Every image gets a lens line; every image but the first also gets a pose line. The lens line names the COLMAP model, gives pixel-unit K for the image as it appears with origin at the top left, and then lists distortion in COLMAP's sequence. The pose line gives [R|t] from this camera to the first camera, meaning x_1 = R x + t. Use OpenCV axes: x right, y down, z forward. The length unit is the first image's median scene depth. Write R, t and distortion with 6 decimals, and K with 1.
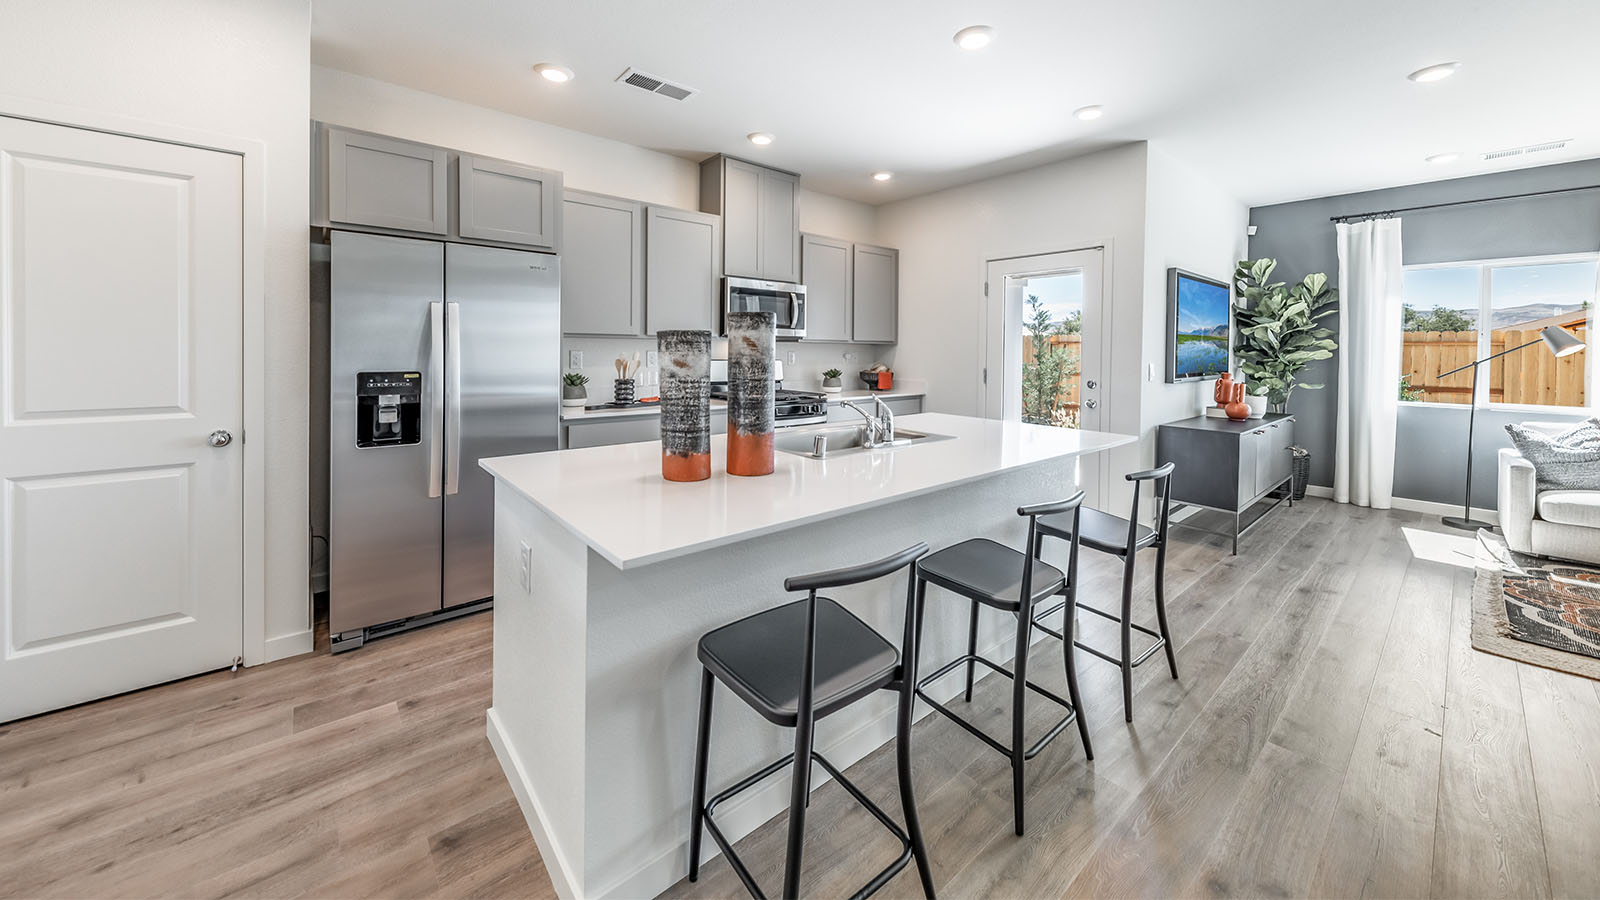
lens RADIAL K [[567.5, 0, 790.7], [0, 567.5, 355.6], [0, 0, 1]] dist [0.000320, -0.000276]
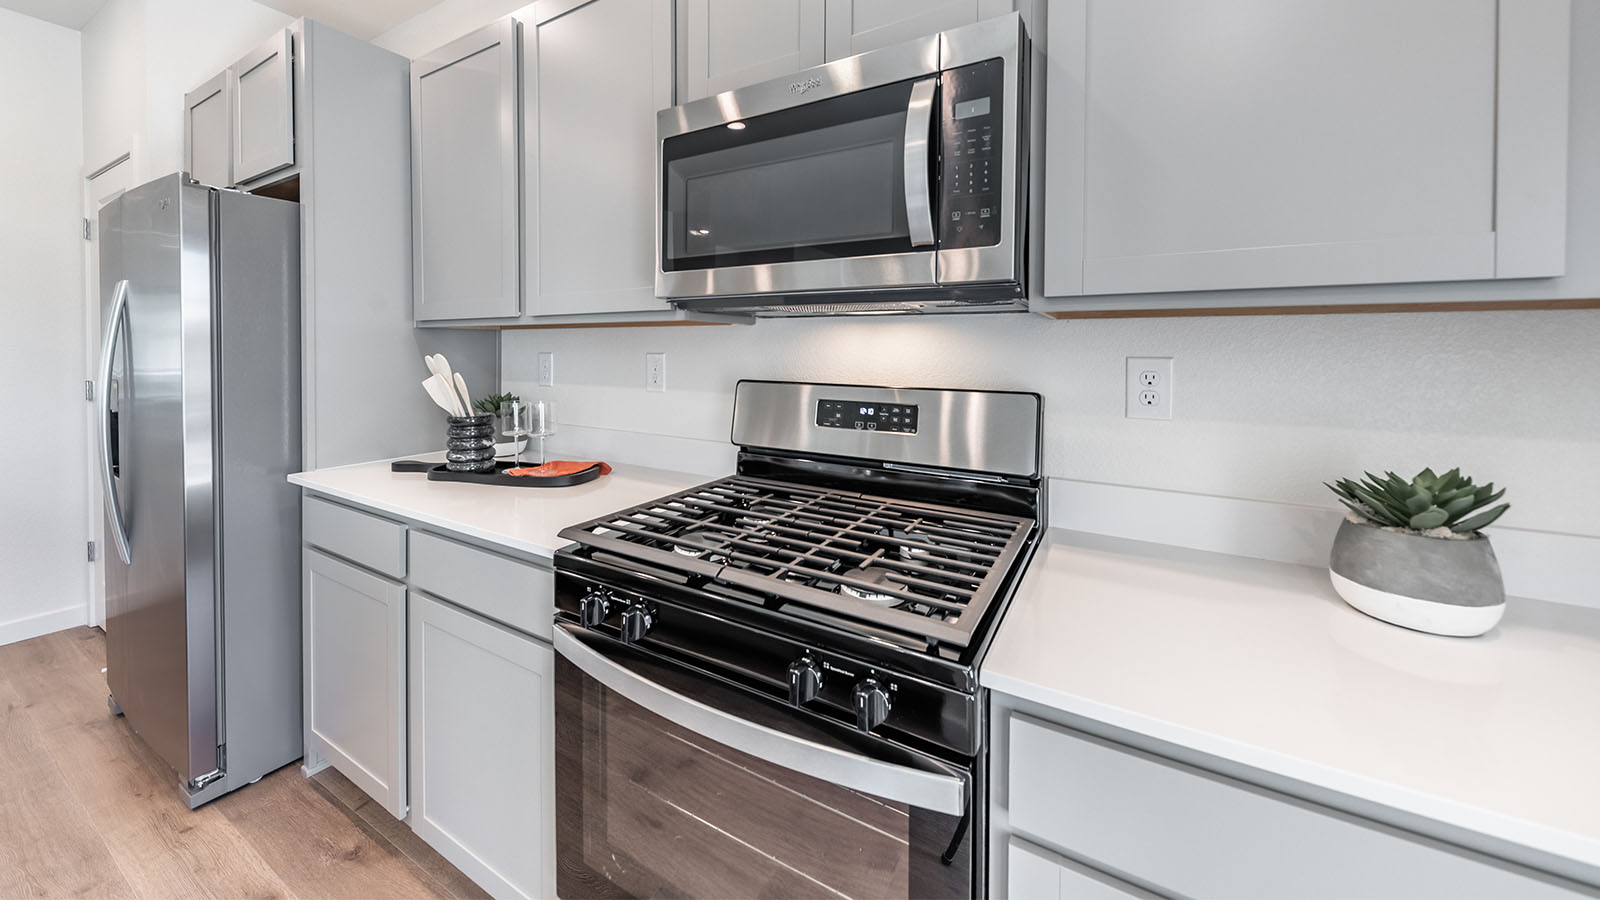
lens RADIAL K [[567.5, 0, 790.7], [0, 567.5, 355.6], [0, 0, 1]] dist [0.000320, -0.000276]
pose [[0.329727, -0.002983, -0.944072, 0.204645], [-0.013169, 0.999883, -0.007759, -0.005878], [0.943985, 0.014991, 0.329649, 0.977699]]
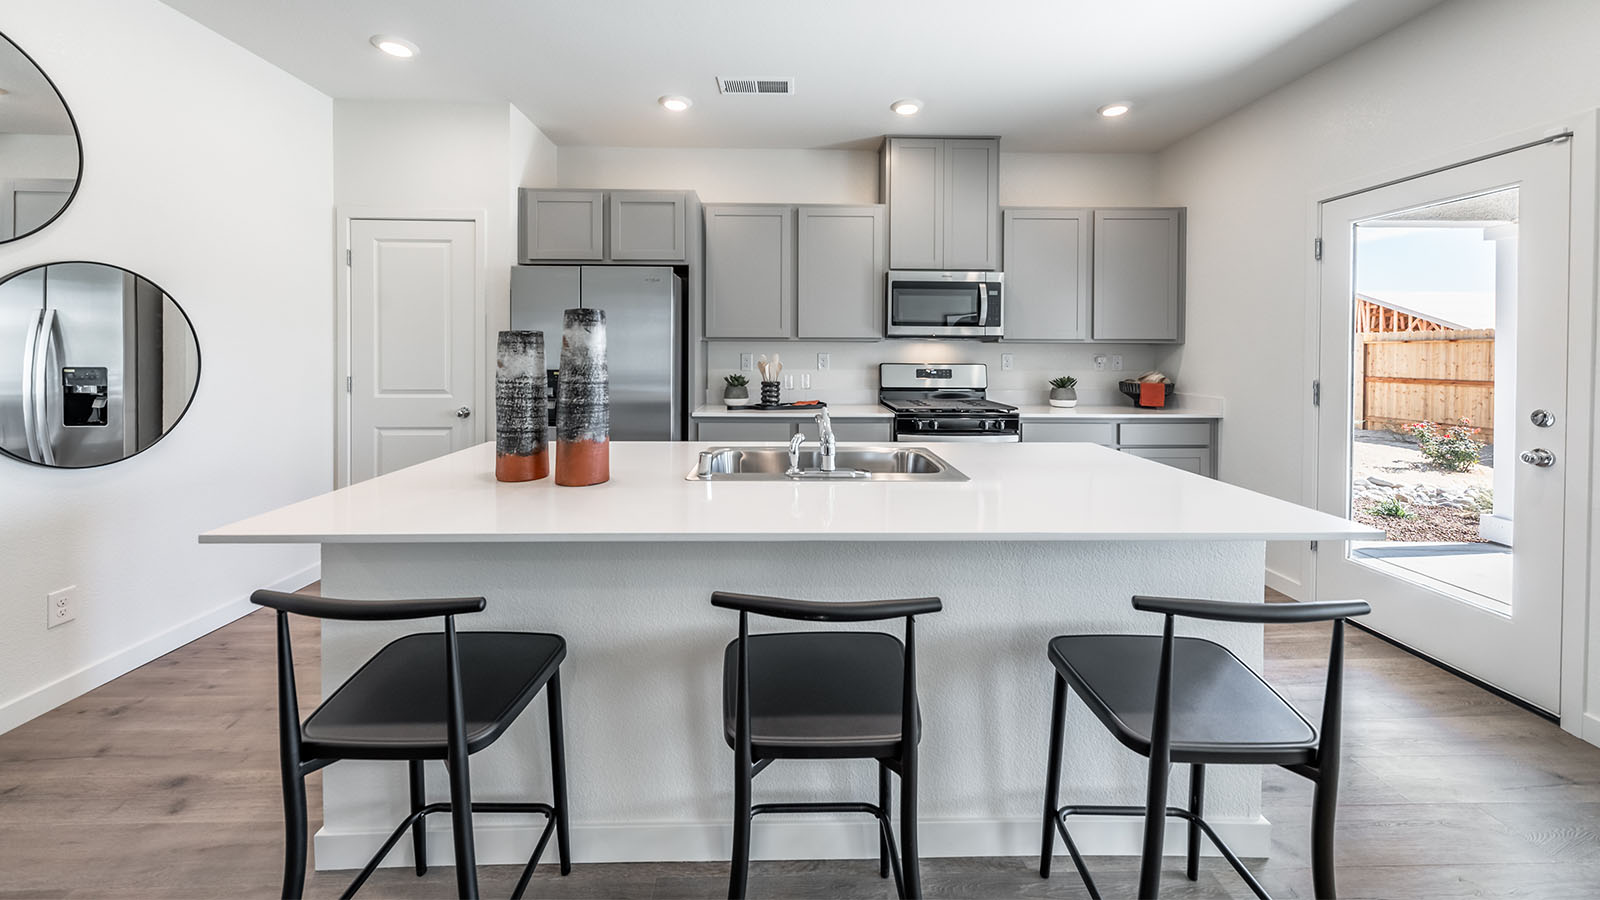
lens RADIAL K [[567.5, 0, 790.7], [0, 567.5, 355.6], [0, 0, 1]] dist [0.000320, -0.000276]
pose [[0.778057, -0.000975, -0.628193, 0.335292], [-0.003605, 0.999975, -0.006018, 0.001179], [0.628183, 0.006948, 0.778035, 0.208581]]
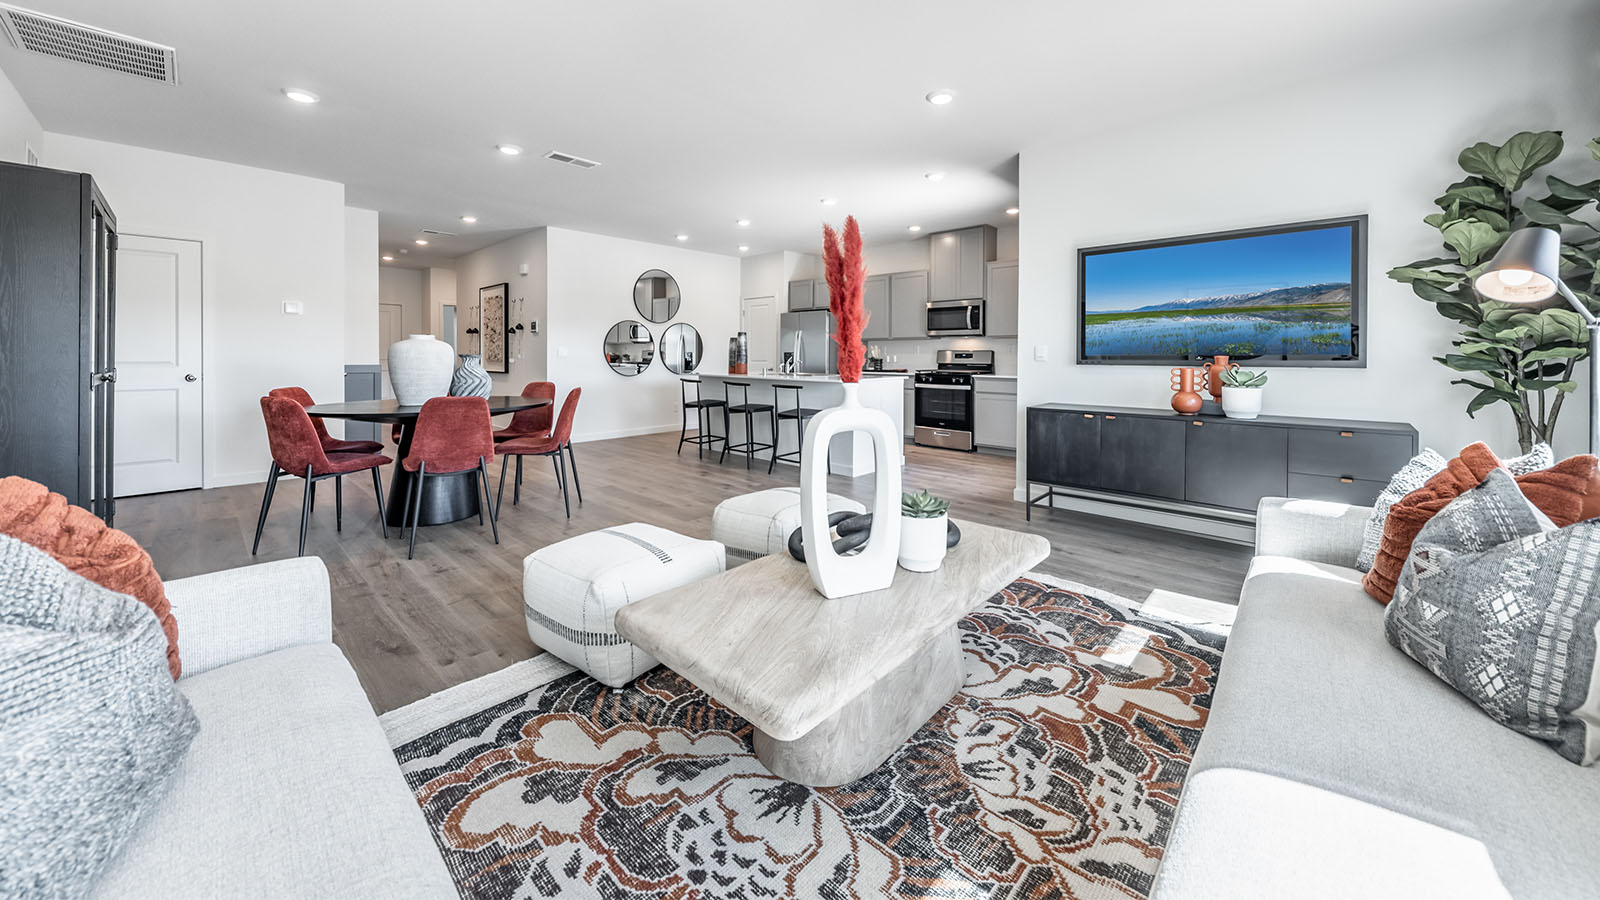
lens RADIAL K [[567.5, 0, 790.7], [0, 567.5, 355.6], [0, 0, 1]] dist [0.000320, -0.000276]
pose [[0.107343, -0.011747, -0.994153, 1.630516], [-0.015345, 0.999792, -0.013470, 0.057014], [0.994104, 0.016701, 0.107140, 0.393929]]
